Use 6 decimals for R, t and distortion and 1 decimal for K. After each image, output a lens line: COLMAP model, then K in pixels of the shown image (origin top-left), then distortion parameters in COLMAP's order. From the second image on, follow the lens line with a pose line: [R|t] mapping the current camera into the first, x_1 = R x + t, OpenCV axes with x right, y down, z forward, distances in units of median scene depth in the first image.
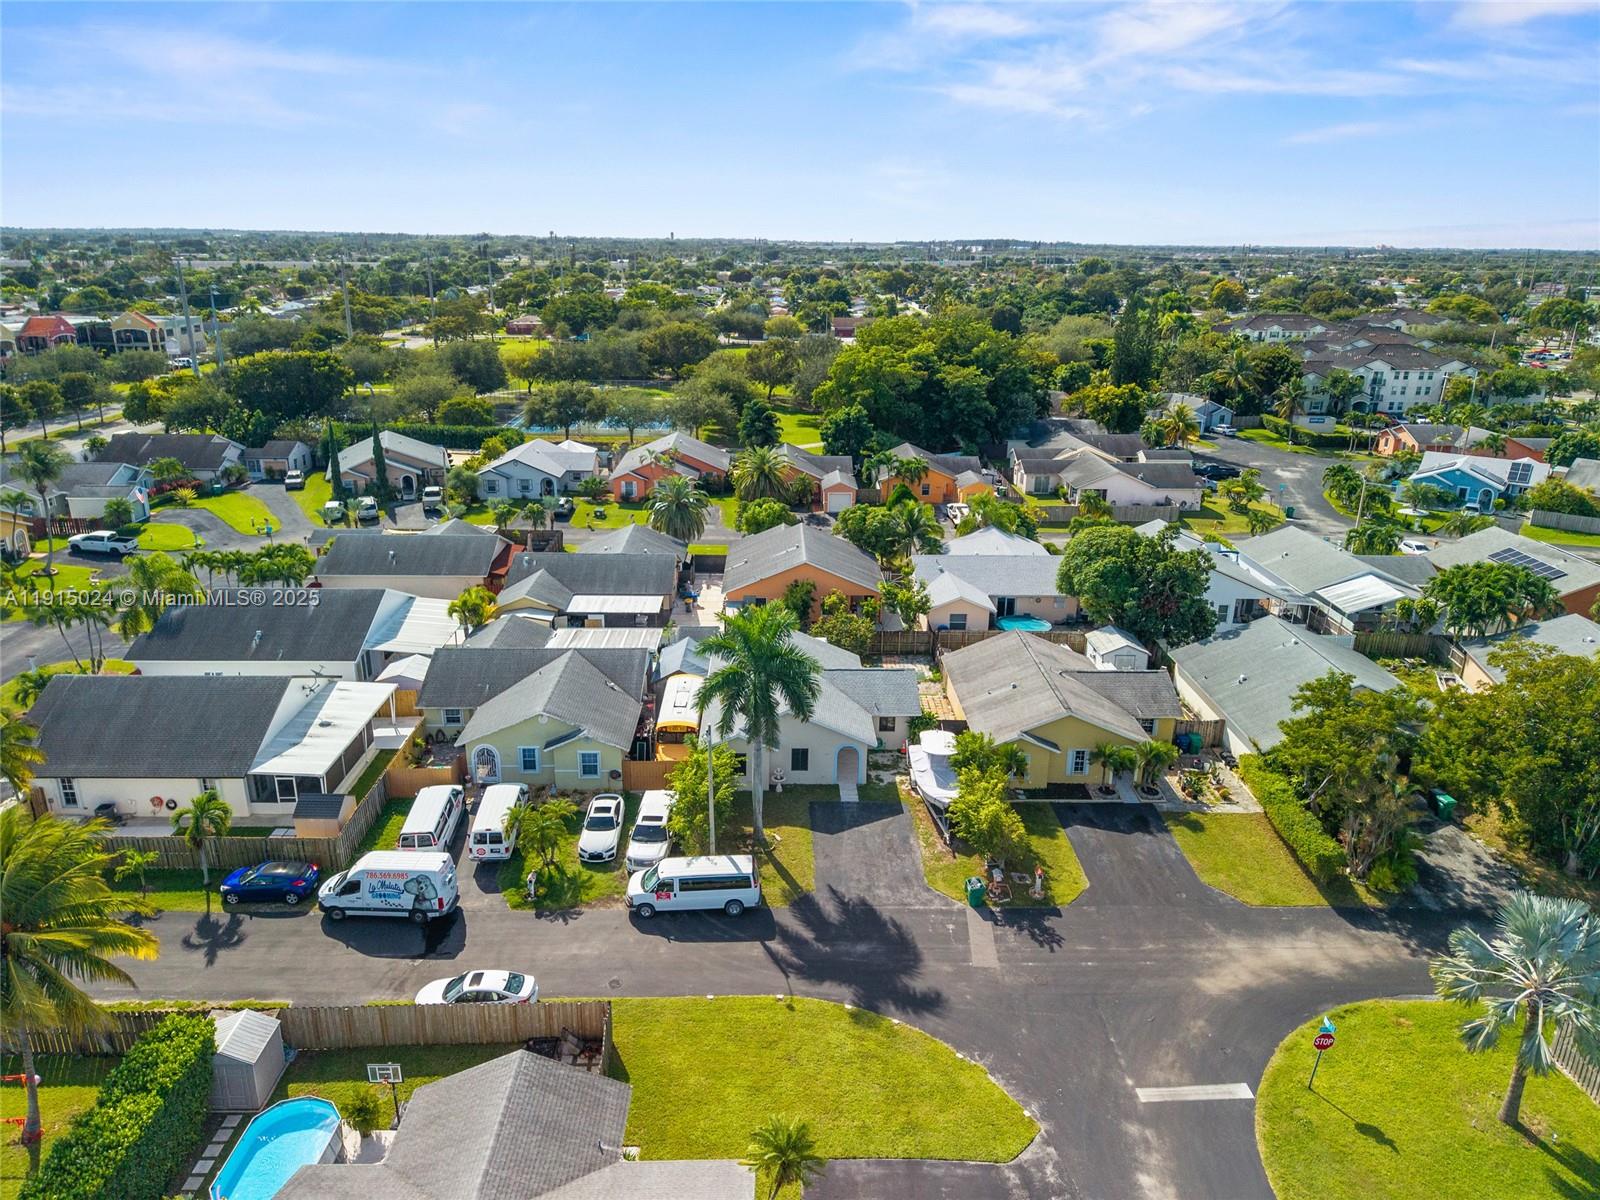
lens RADIAL K [[1071.3, 0, 805.2], [0, 1071.3, 603.1], [0, 0, 1]] dist [0.015989, -0.007960]
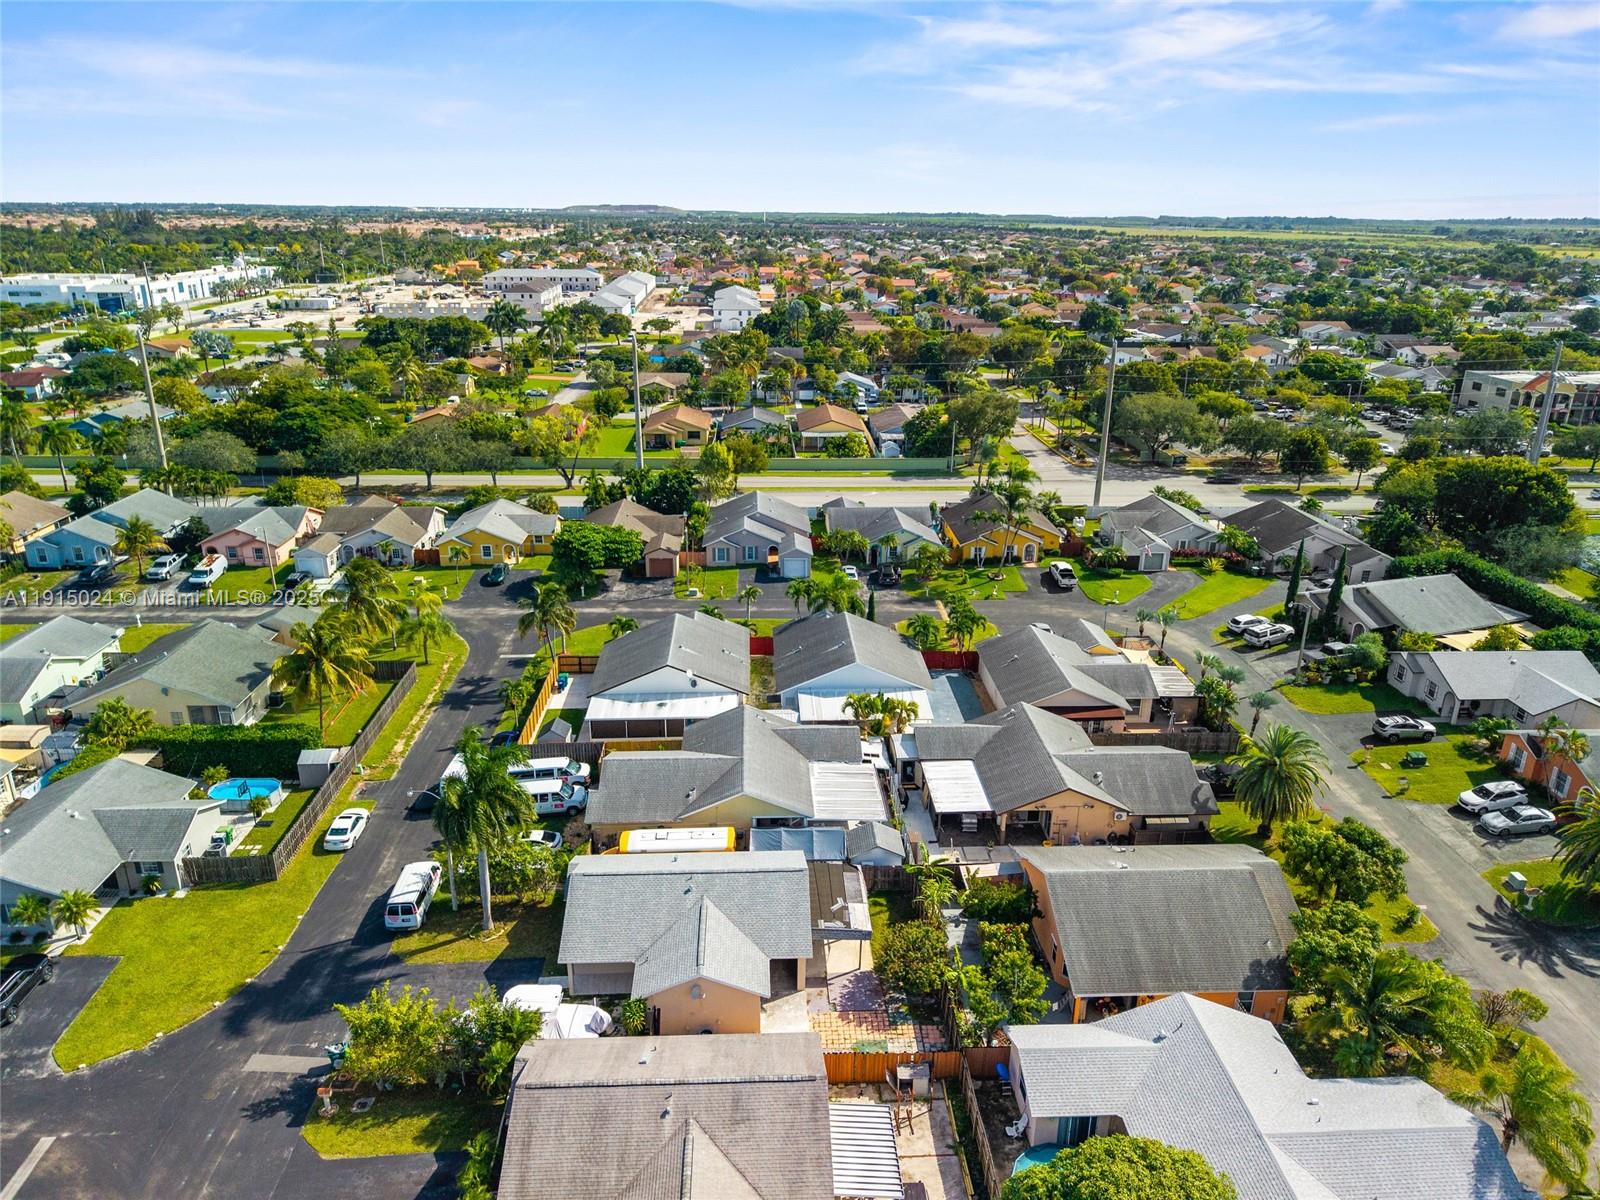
lens RADIAL K [[1071.3, 0, 805.9], [0, 1071.3, 601.3], [0, 0, 1]] dist [0.015989, -0.007960]
pose [[0.022270, 0.332180, -0.942953, 1.096489], [-0.331466, 0.892292, 0.306505, -0.655463], [0.943204, 0.305731, 0.129978, 1.235135]]
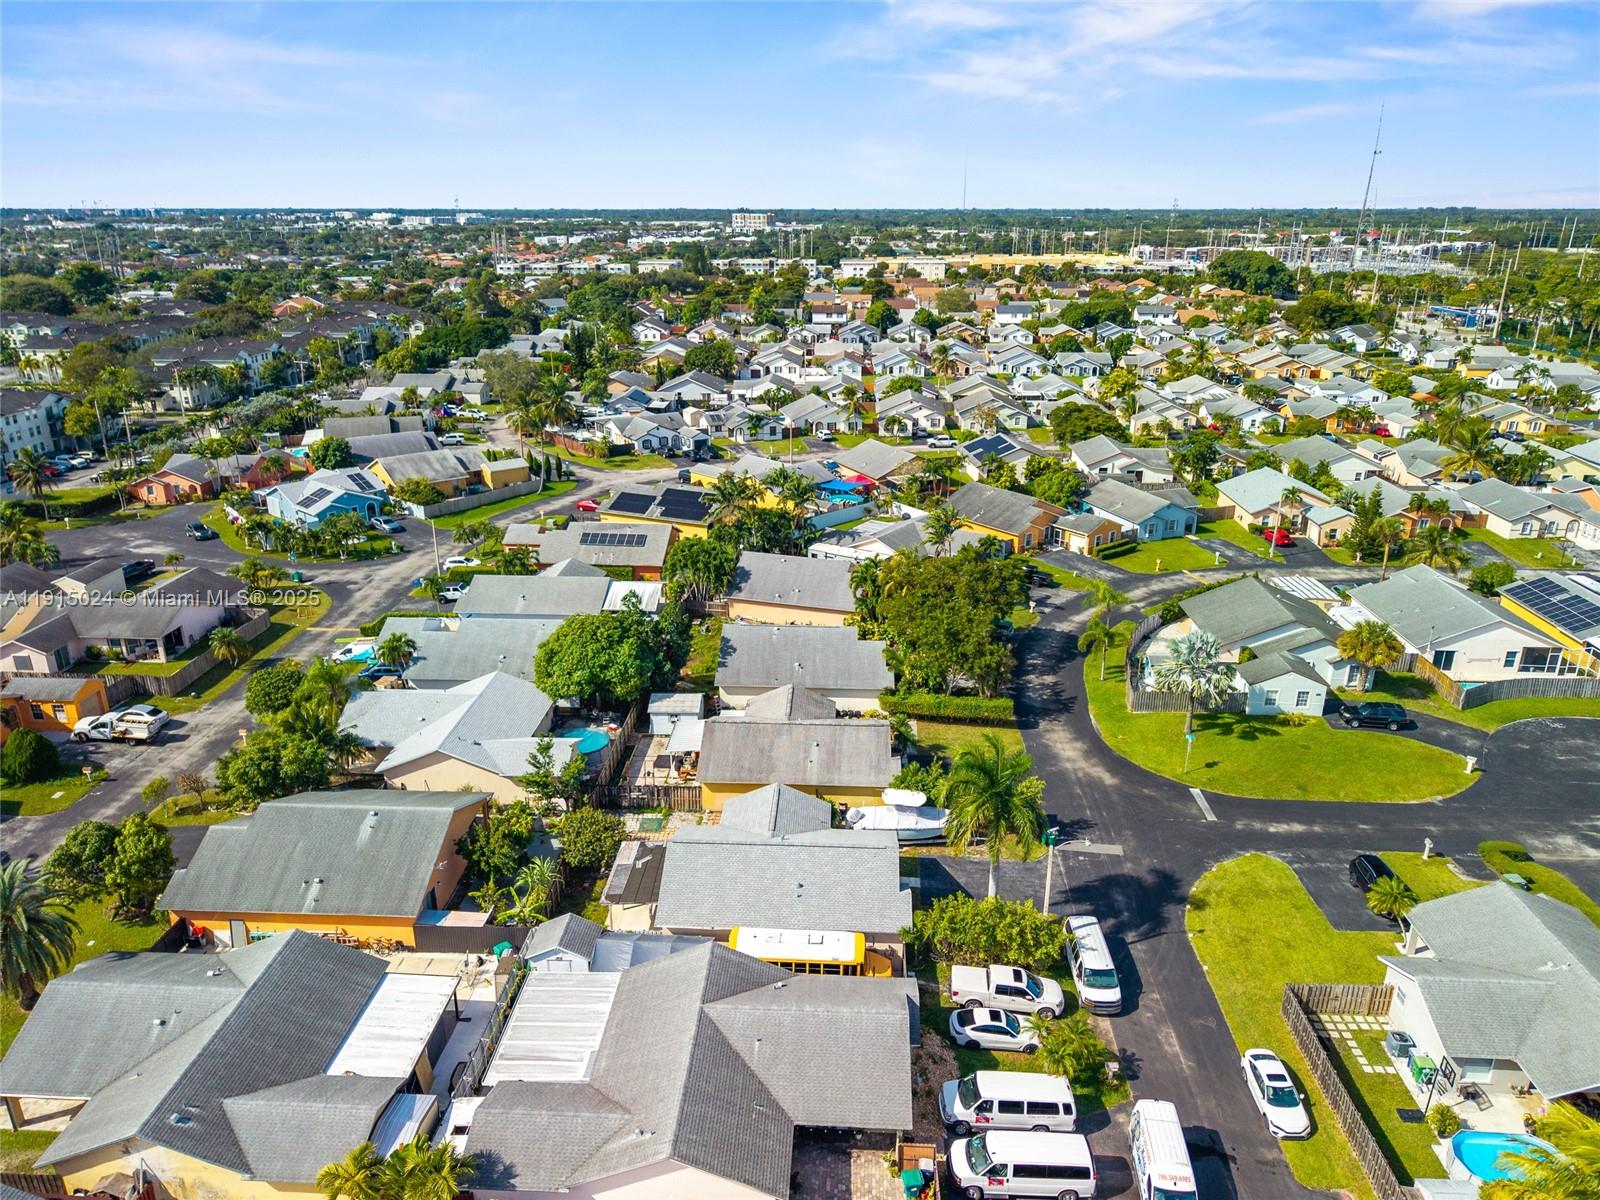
lens RADIAL K [[1071.3, 0, 794.2], [0, 1071.3, 599.2], [0, 0, 1]] dist [0.015989, -0.007960]
pose [[0.087534, -0.353827, 0.931206, -1.149244], [0.322194, 0.894605, 0.309634, -0.594621], [-0.942618, 0.272925, 0.192309, 1.021571]]
